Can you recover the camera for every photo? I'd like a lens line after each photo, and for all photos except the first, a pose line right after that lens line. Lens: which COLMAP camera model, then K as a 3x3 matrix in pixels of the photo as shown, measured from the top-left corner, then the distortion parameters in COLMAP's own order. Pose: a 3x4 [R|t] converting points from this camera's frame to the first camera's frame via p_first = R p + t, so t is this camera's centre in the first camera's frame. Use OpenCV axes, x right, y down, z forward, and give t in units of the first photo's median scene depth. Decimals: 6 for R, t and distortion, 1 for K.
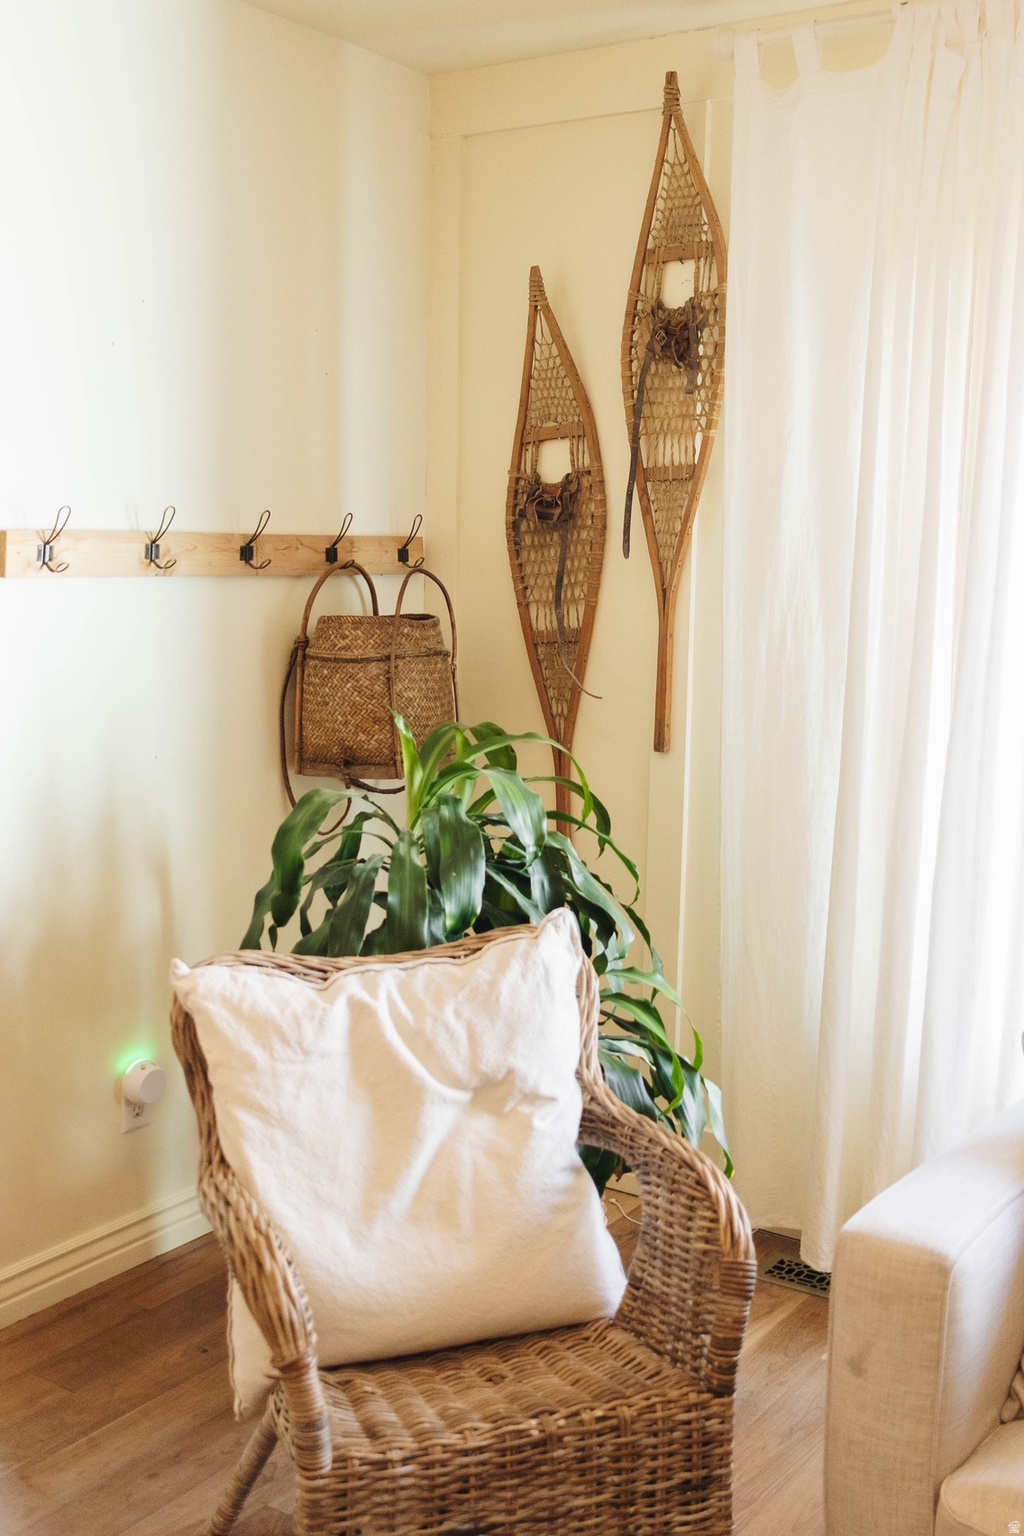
lens RADIAL K [[1680.9, 0, 501.9], [0, 1680.9, 795.0], [0, 0, 1]] dist [0.011283, 0.000000]
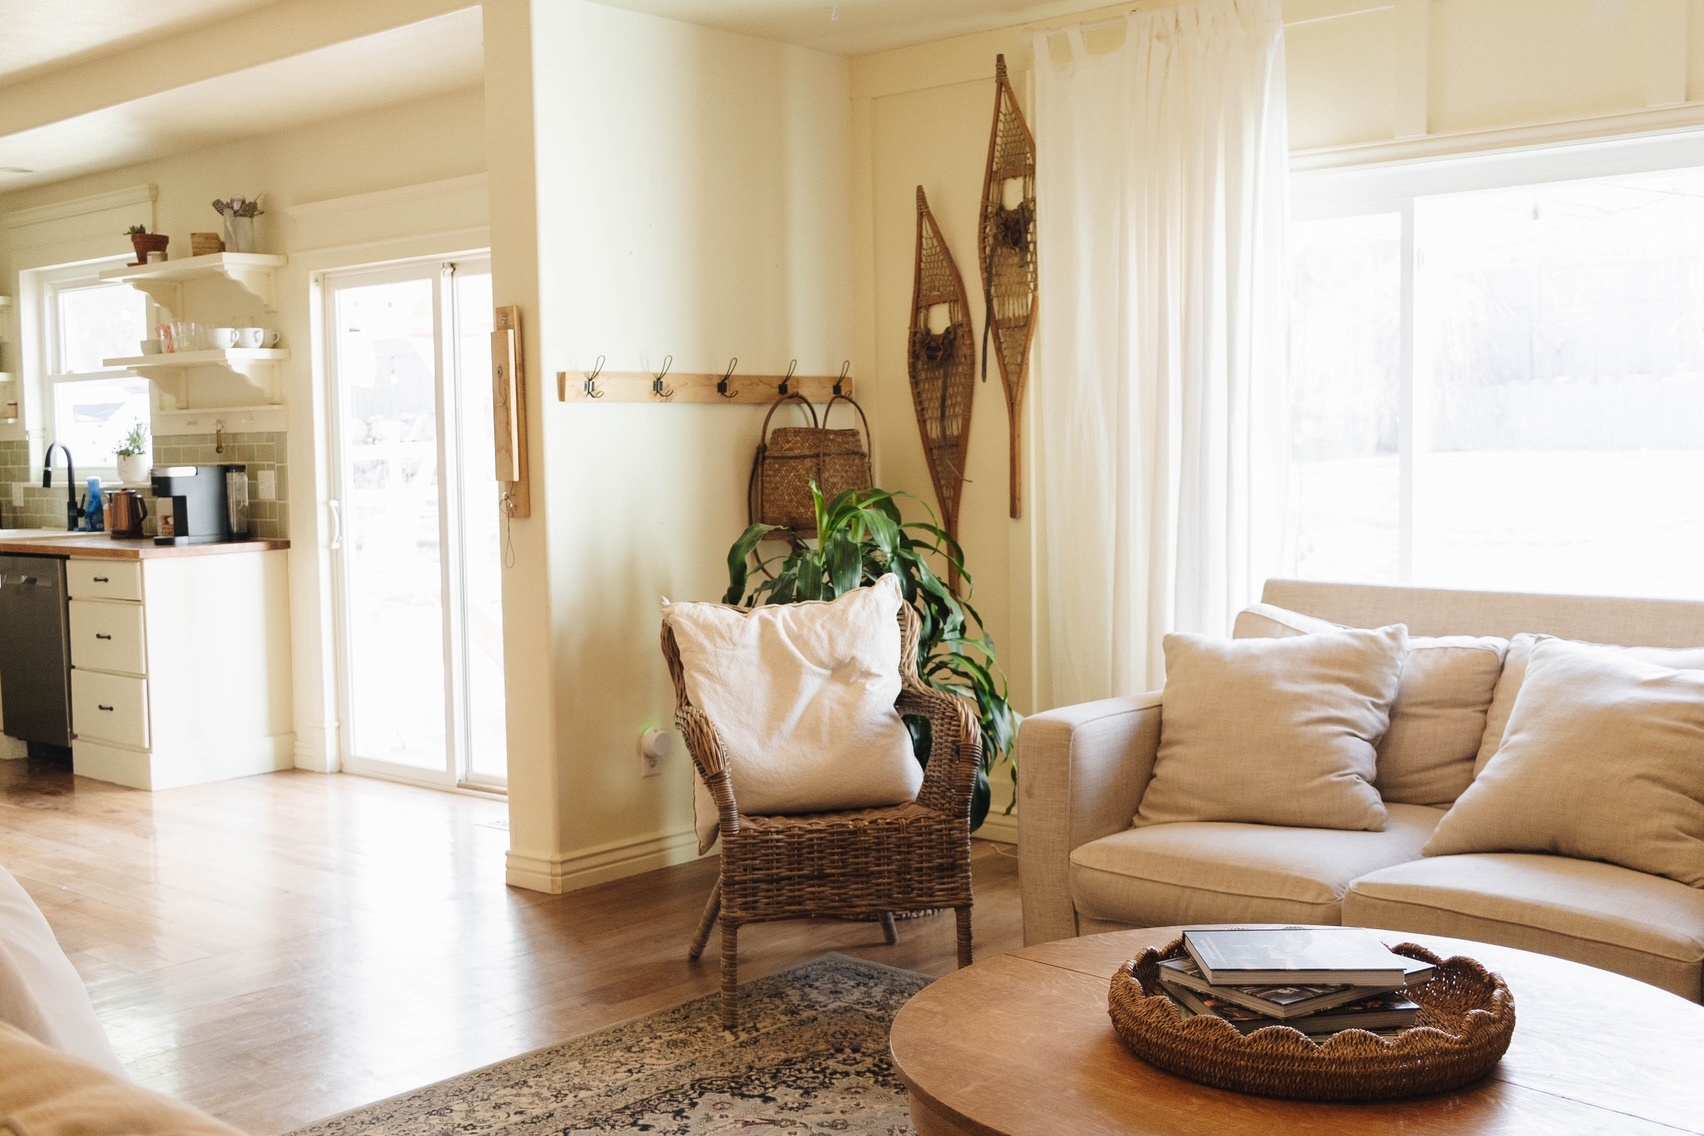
lens RADIAL K [[1864.7, 0, 851.8], [0, 1864.7, 569.4], [0, 0, 1]] dist [0.011283, 0.000000]
pose [[0.991784, -0.027816, -0.124863, 0.175786], [0.017568, 0.996442, -0.082436, 0.165596], [0.126712, 0.079565, 0.988743, -0.645475]]
